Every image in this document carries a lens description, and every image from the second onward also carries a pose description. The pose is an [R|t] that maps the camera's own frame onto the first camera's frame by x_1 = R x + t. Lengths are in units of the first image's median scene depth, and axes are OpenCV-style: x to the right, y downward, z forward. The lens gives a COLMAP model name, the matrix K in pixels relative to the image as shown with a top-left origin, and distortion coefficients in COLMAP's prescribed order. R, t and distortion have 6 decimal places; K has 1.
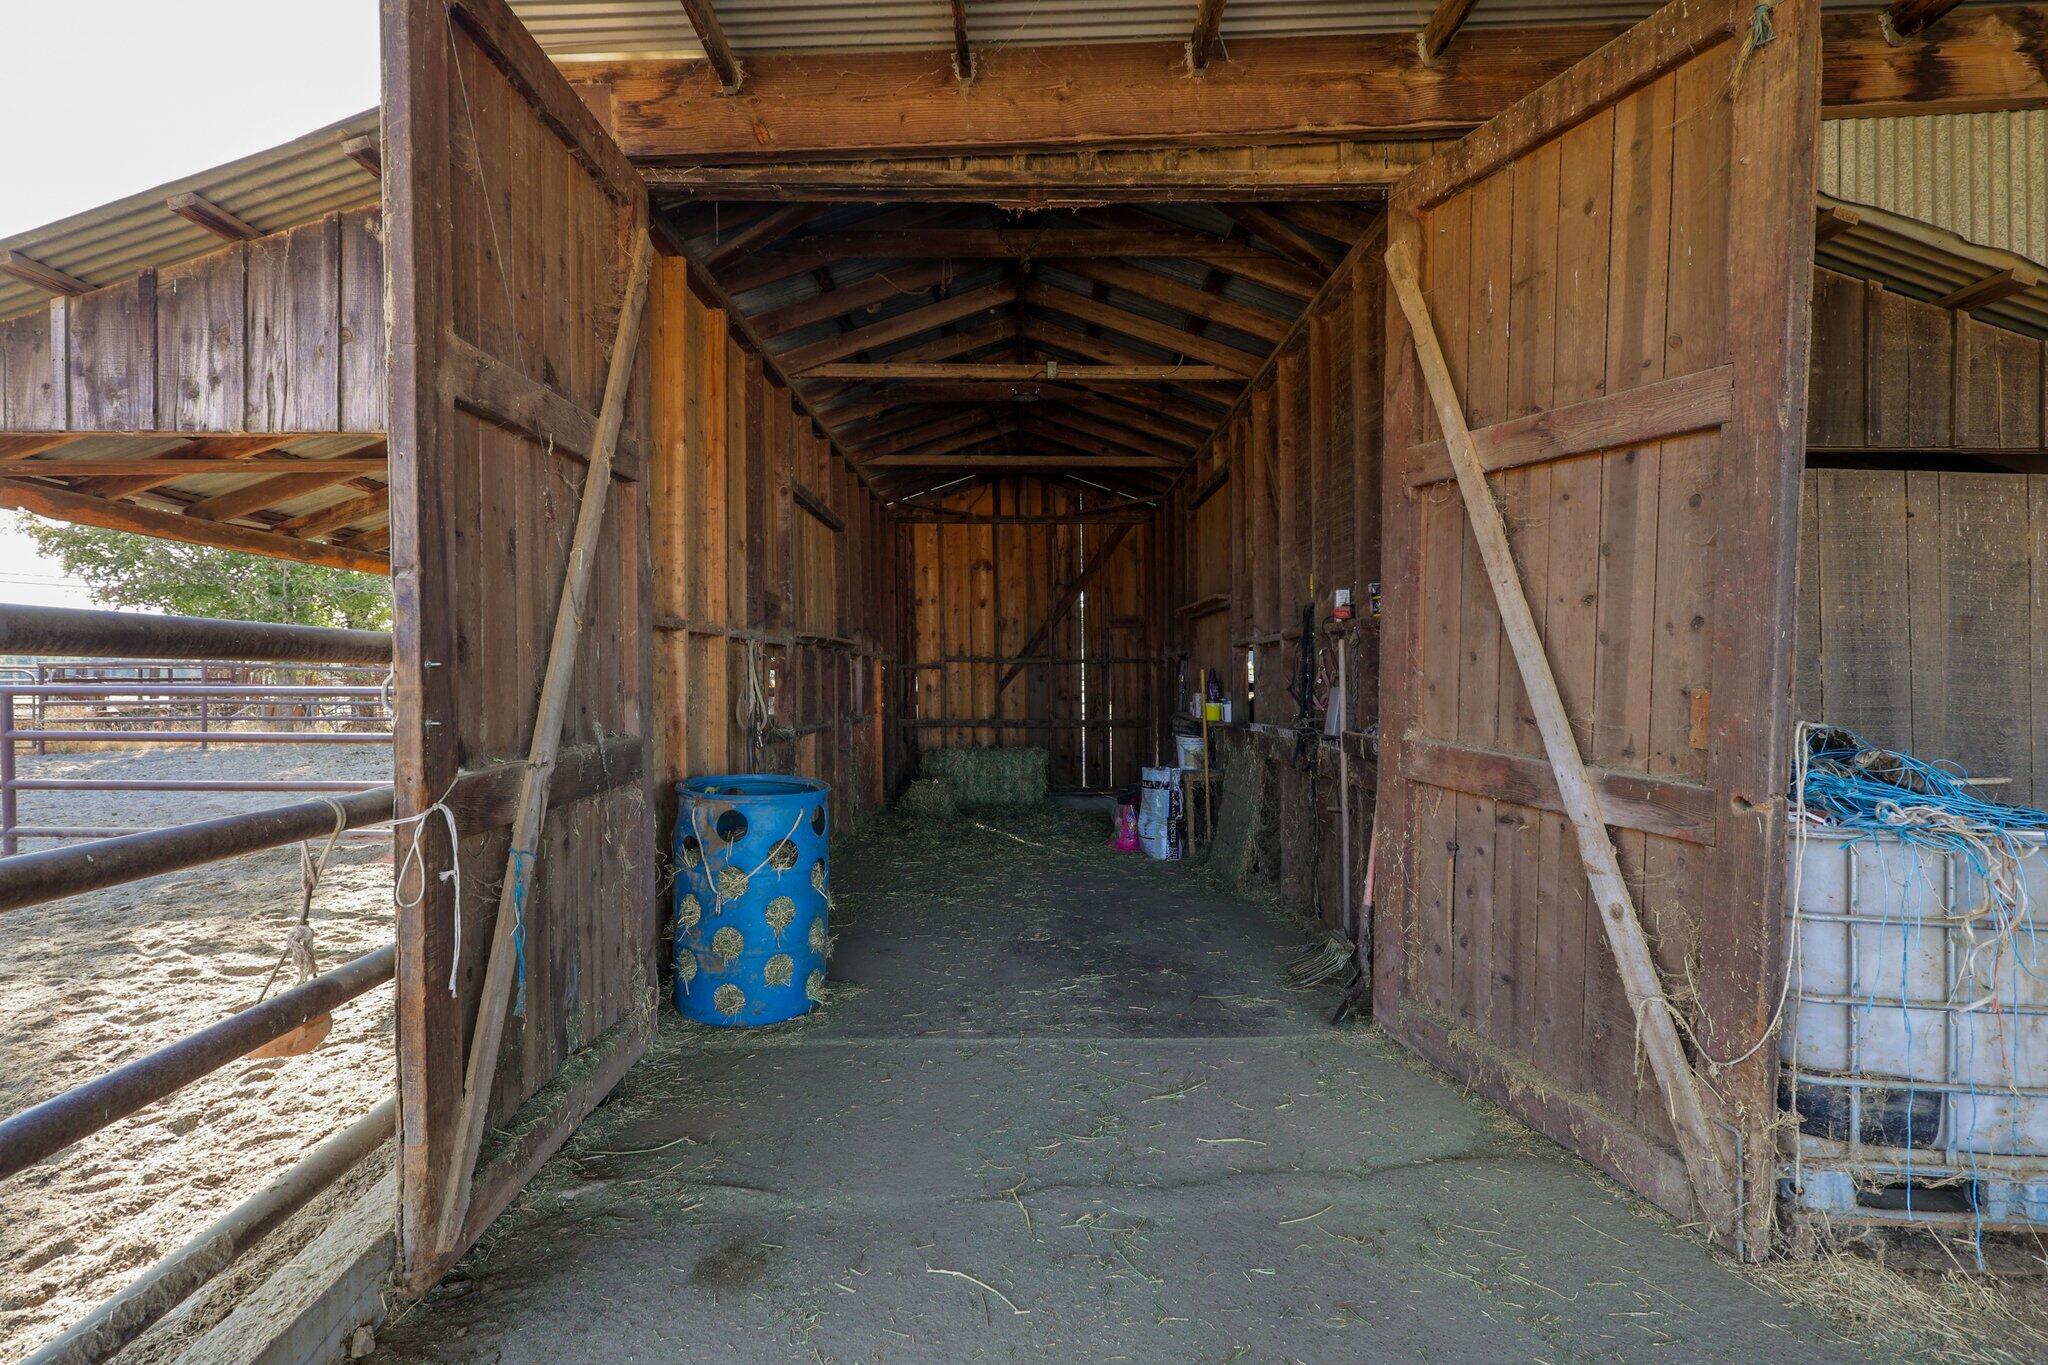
lens RADIAL K [[974.0, 0, 1013.7], [0, 974.0, 663.5], [0, 0, 1]] dist [0.016142, 0.000185]
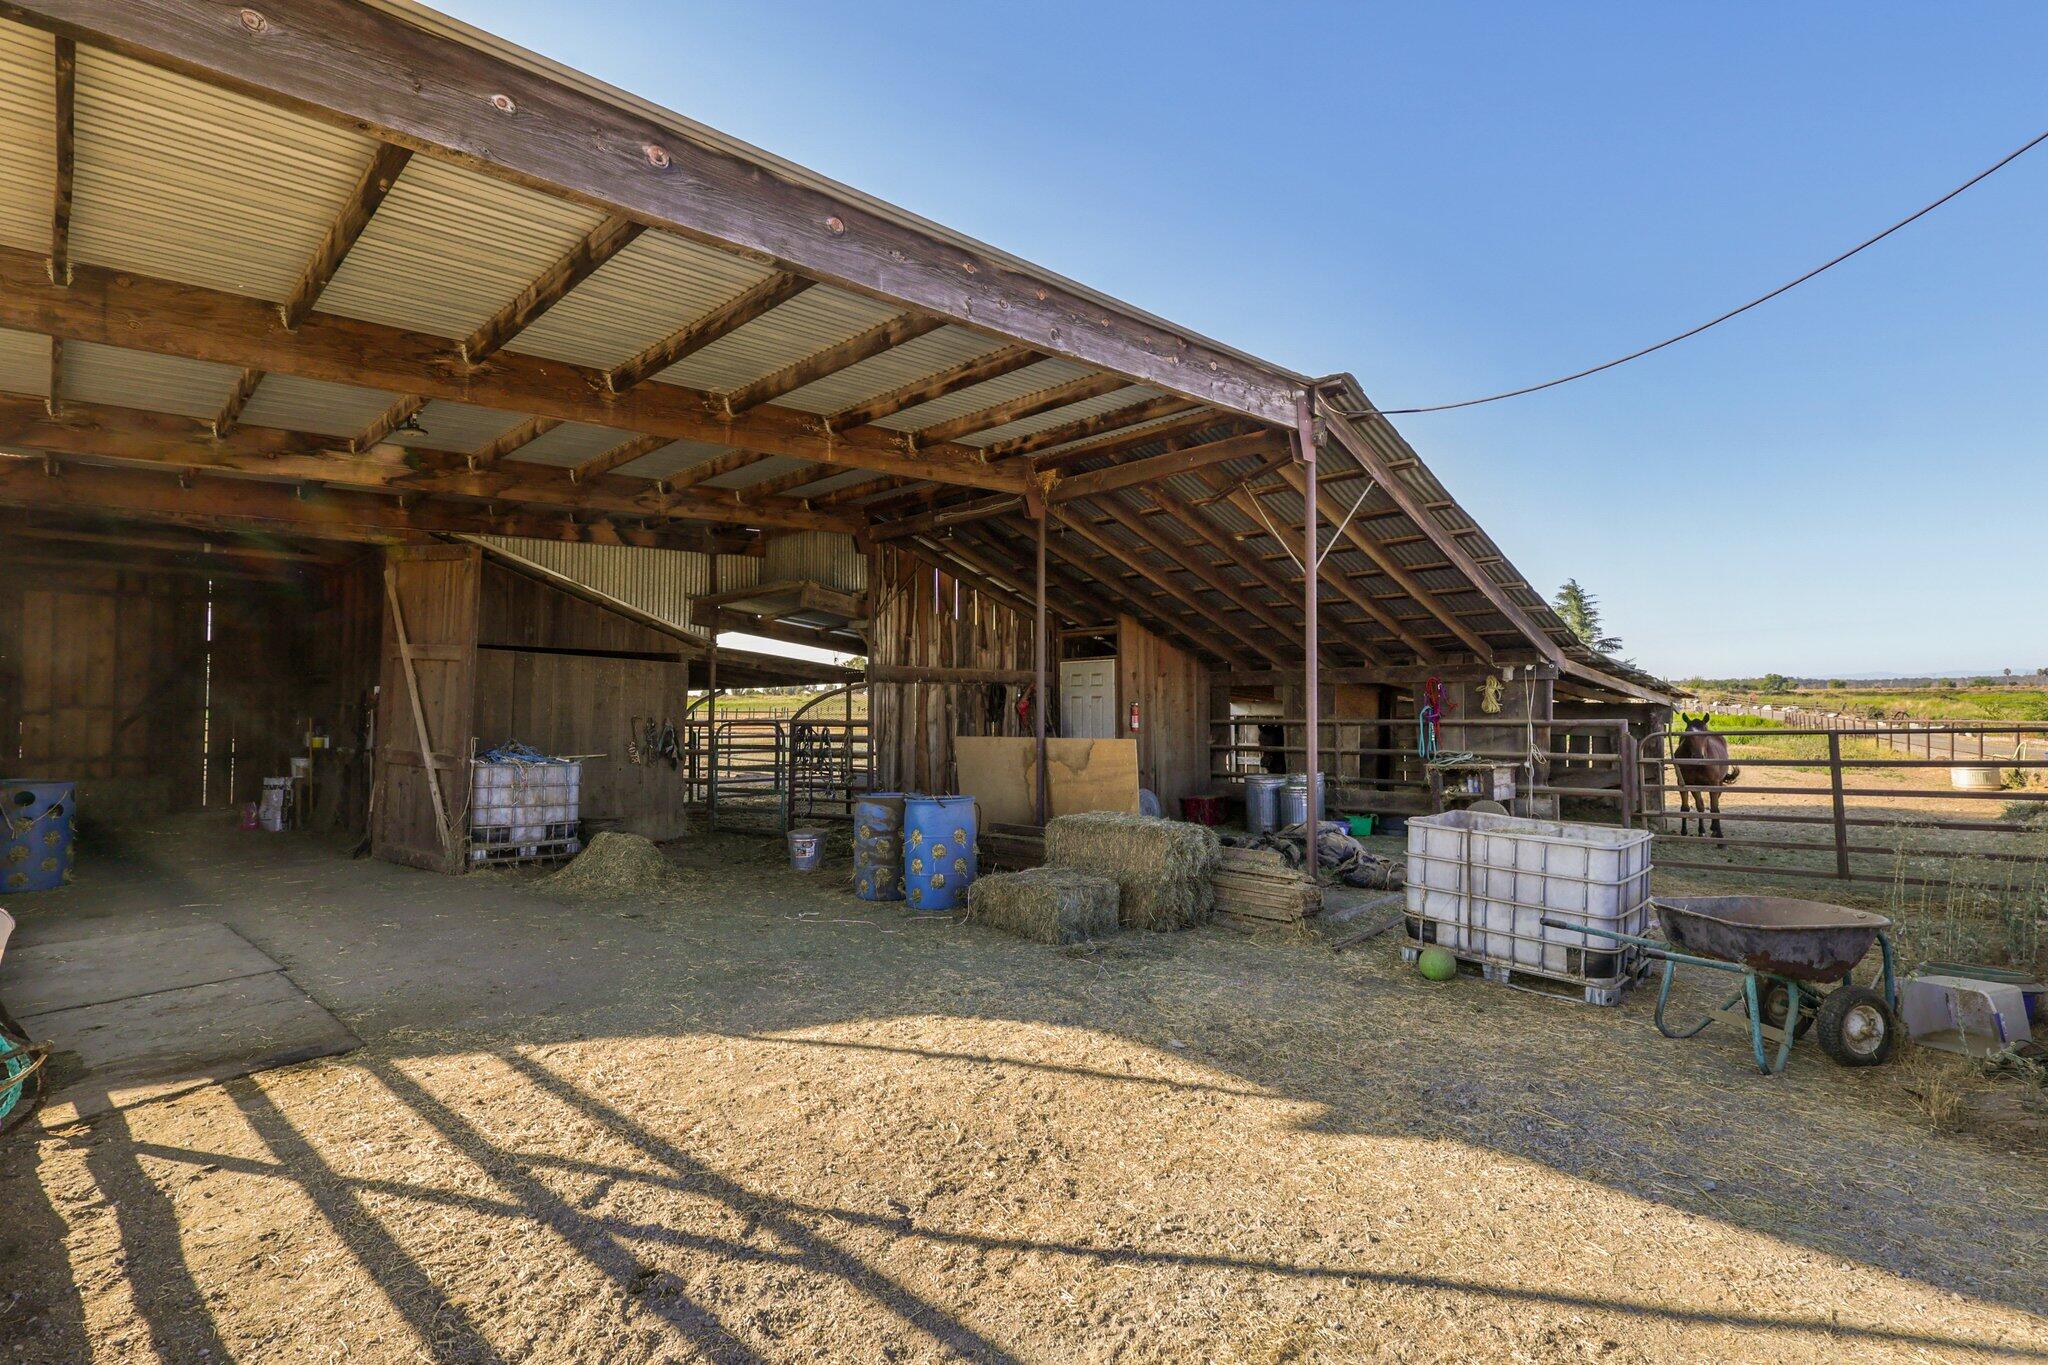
lens RADIAL K [[974.0, 0, 1013.7], [0, 974.0, 663.5], [0, 0, 1]] dist [0.016142, 0.000185]
pose [[0.708123, 0.031393, 0.705391, -0.294446], [-0.008704, 0.999323, -0.035736, -0.074934], [-0.706036, 0.019165, 0.707917, -2.128225]]
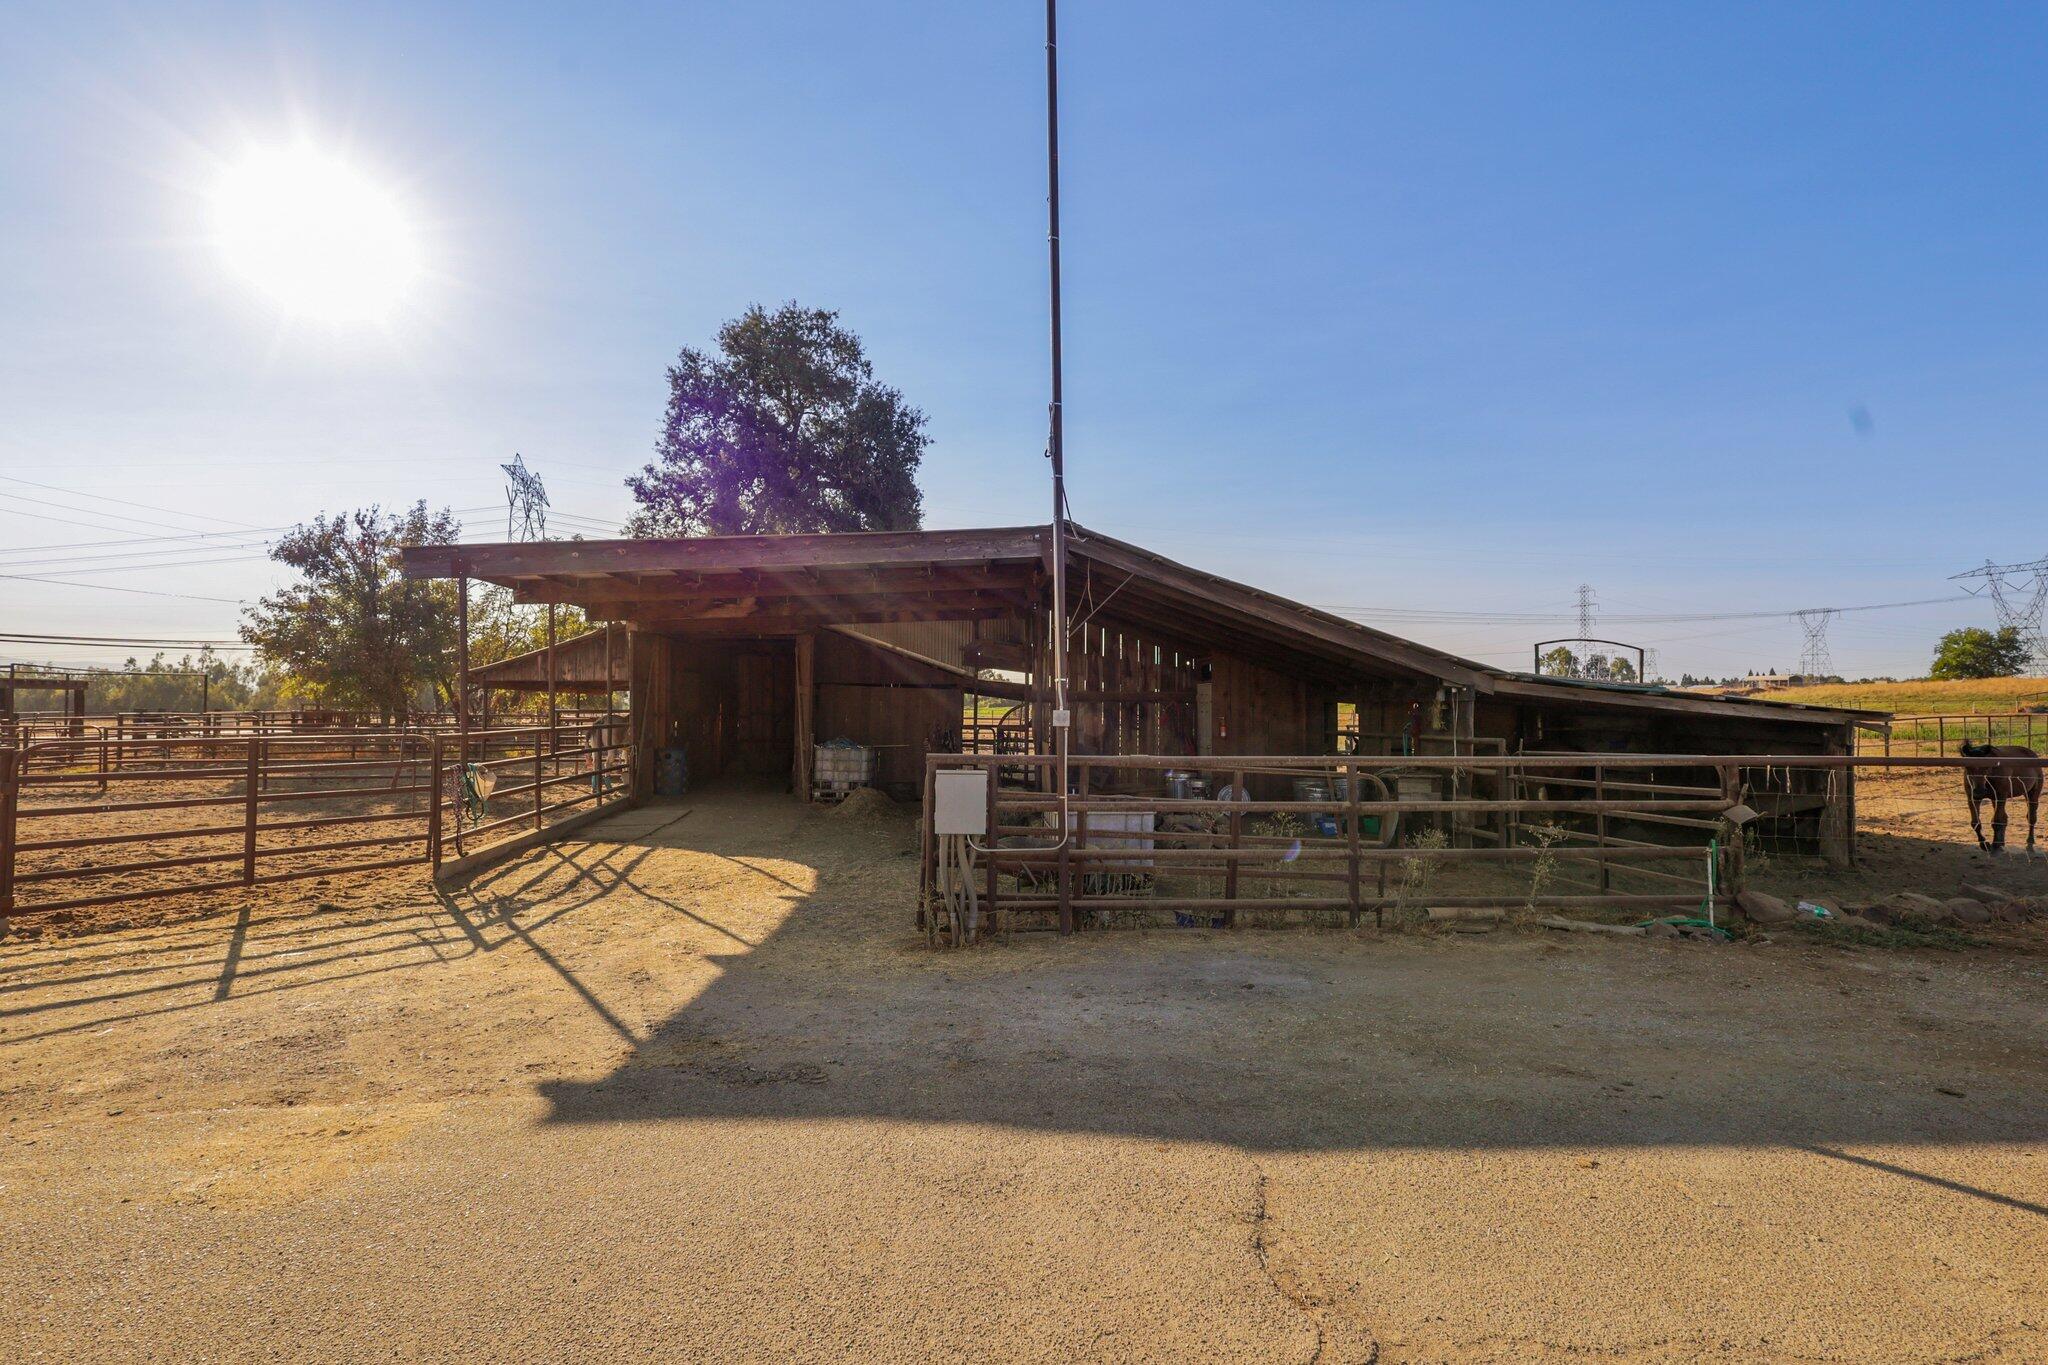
lens RADIAL K [[974.0, 0, 1013.7], [0, 974.0, 663.5], [0, 0, 1]] dist [0.016142, 0.000185]
pose [[0.995835, 0.002278, 0.091141, 1.059966], [0.000597, 0.999503, -0.031506, -0.161534], [-0.091168, 0.031429, 0.995339, -4.319293]]
